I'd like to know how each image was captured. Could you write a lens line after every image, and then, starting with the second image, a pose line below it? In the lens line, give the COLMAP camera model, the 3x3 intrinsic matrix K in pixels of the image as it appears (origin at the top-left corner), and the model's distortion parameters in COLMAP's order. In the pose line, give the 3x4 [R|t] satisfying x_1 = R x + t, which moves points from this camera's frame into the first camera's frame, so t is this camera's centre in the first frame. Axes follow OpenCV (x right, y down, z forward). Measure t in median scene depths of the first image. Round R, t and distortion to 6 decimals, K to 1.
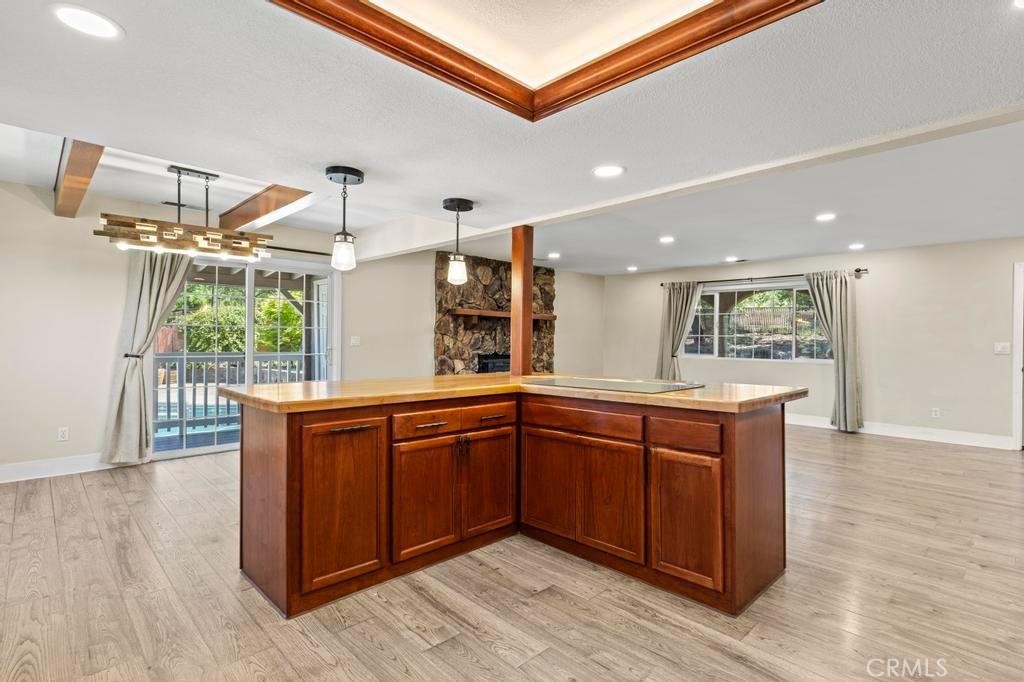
lens RADIAL K [[505.3, 0, 512.0], [0, 505.3, 341.0], [0, 0, 1]] dist [-0.001321, -0.000299]
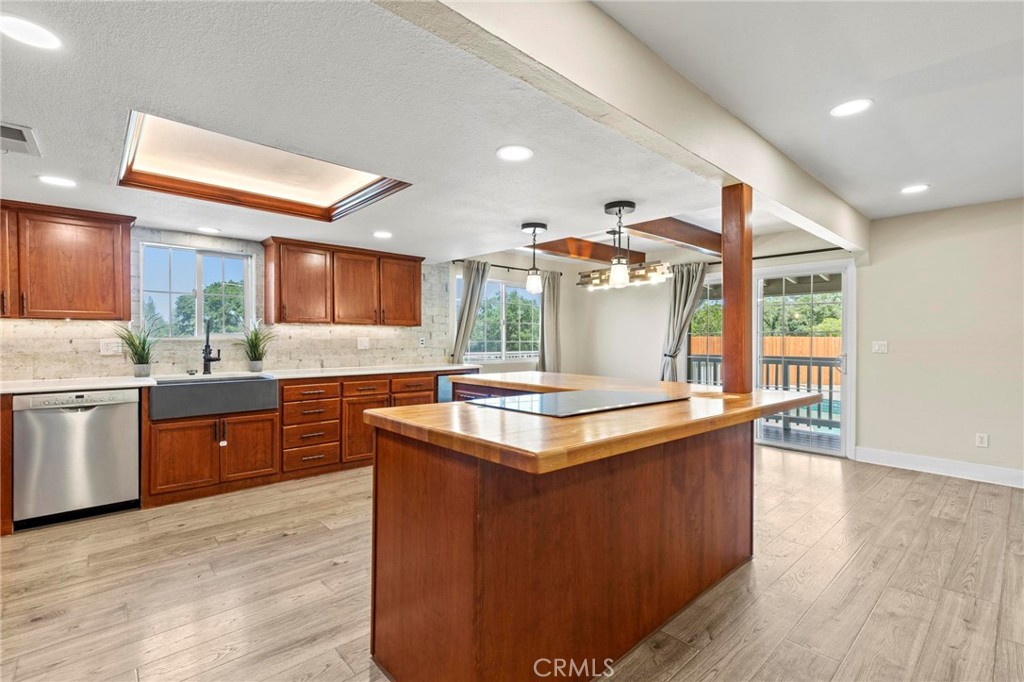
lens RADIAL K [[461.8, 0, 518.4], [0, 461.8, 342.8], [0, 0, 1]] dist [0.005824, 0.000043]
pose [[-0.025167, -0.001511, -0.999682, 0.373449], [-0.006055, 0.999981, -0.001359, -0.001428], [0.999665, 0.006019, -0.025176, 0.381103]]
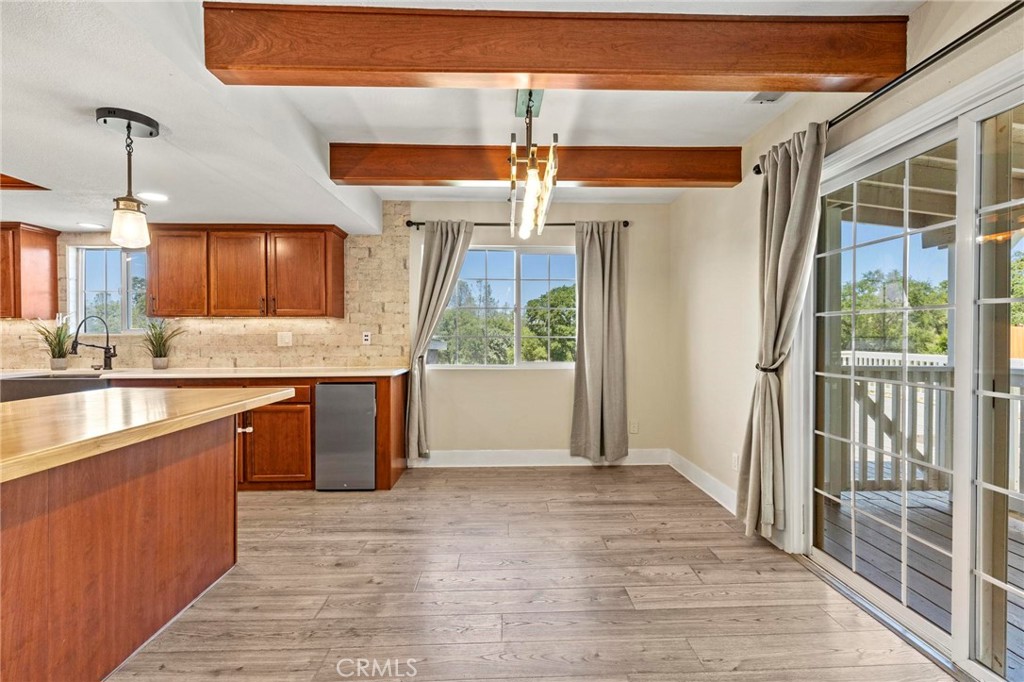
lens RADIAL K [[461.8, 0, 518.4], [0, 461.8, 342.8], [0, 0, 1]] dist [0.005824, 0.000043]
pose [[-0.666791, 0.002883, -0.745239, -0.078609], [-0.006236, 0.999936, 0.009448, -0.003064], [0.745218, 0.010947, -0.666731, 0.733307]]
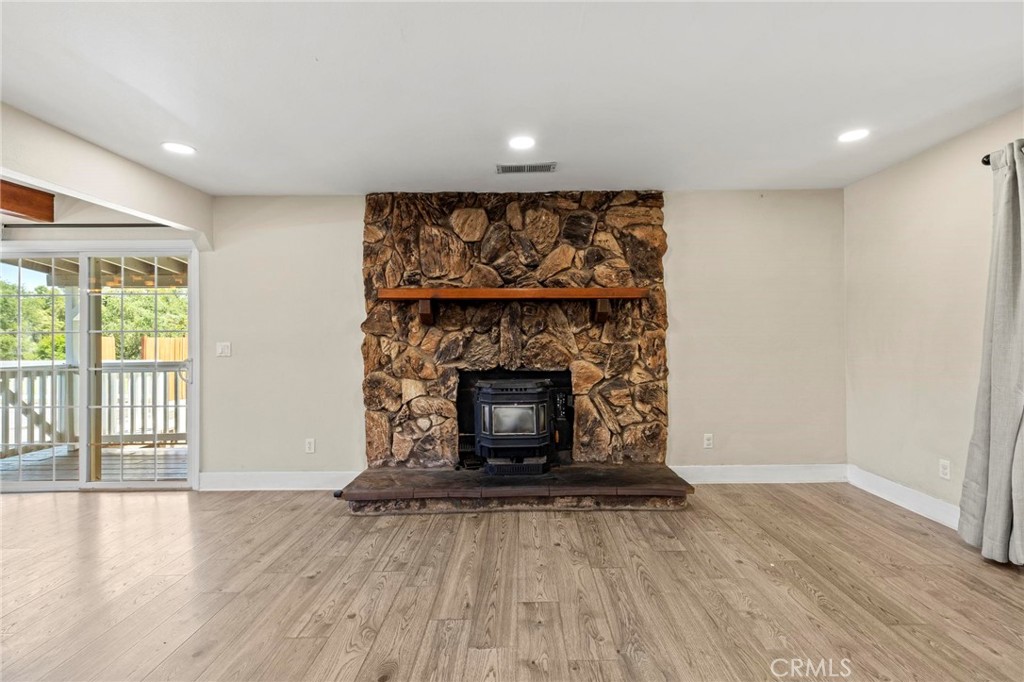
lens RADIAL K [[466.0, 0, 517.7], [0, 466.0, 334.1], [0, 0, 1]] dist [0.003356, 0.000111]
pose [[0.722441, -0.022363, -0.691071, 0.341894], [0.013790, 0.999744, -0.017935, -0.002490], [0.691295, 0.003427, 0.722564, 0.702080]]
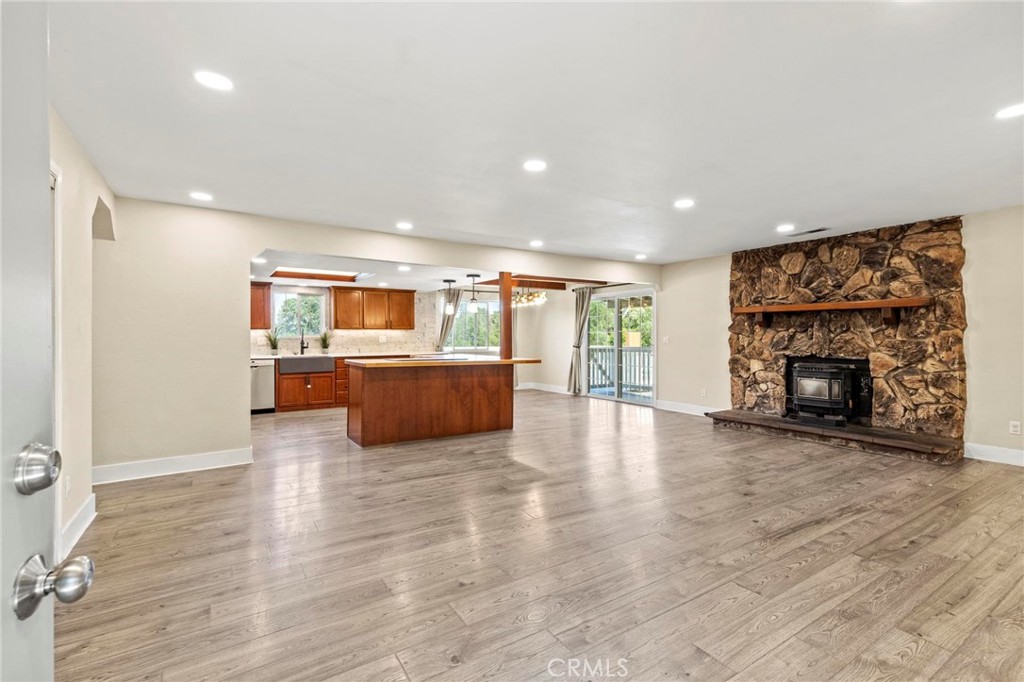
lens RADIAL K [[461.6, 0, 518.7], [0, 461.6, 336.8], [0, 0, 1]] dist [0.004611, 0.000275]
pose [[-0.186143, -0.007041, -0.982498, 0.833440], [-0.001968, 0.999975, -0.006793, 0.000543], [0.982521, 0.000669, -0.186152, 0.719701]]
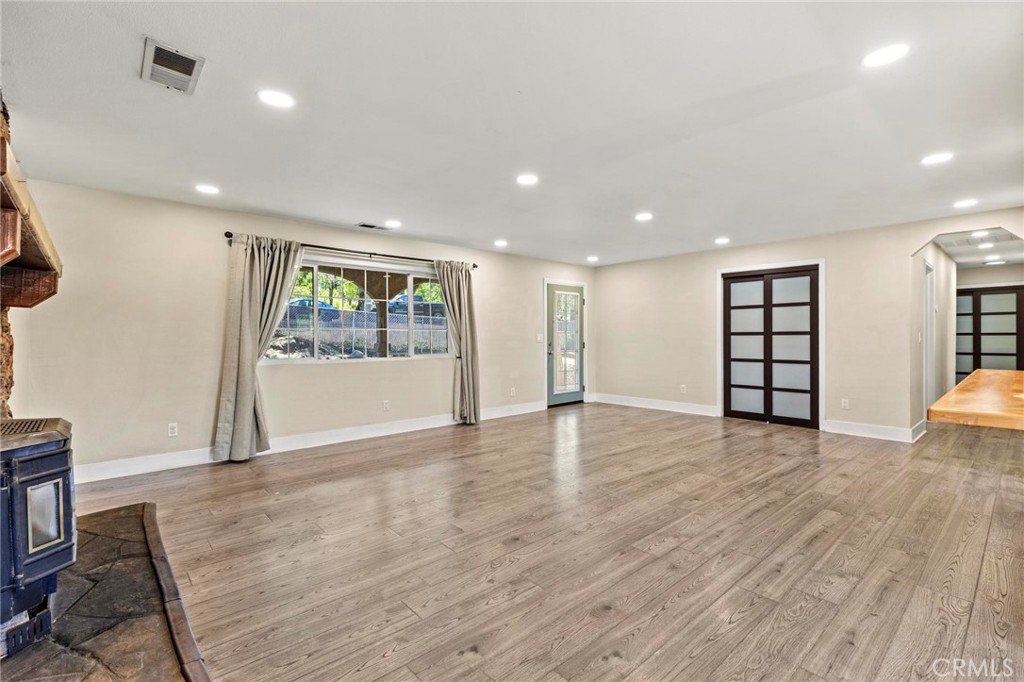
lens RADIAL K [[457.8, 0, 512.0], [0, 457.8, 341.0], [0, 0, 1]] dist [0.002432, 0.000010]
pose [[0.046258, -0.024250, 0.998635, -0.228377], [0.007708, 0.999684, 0.023918, -0.006747], [-0.998900, 0.006591, 0.046430, 0.807399]]
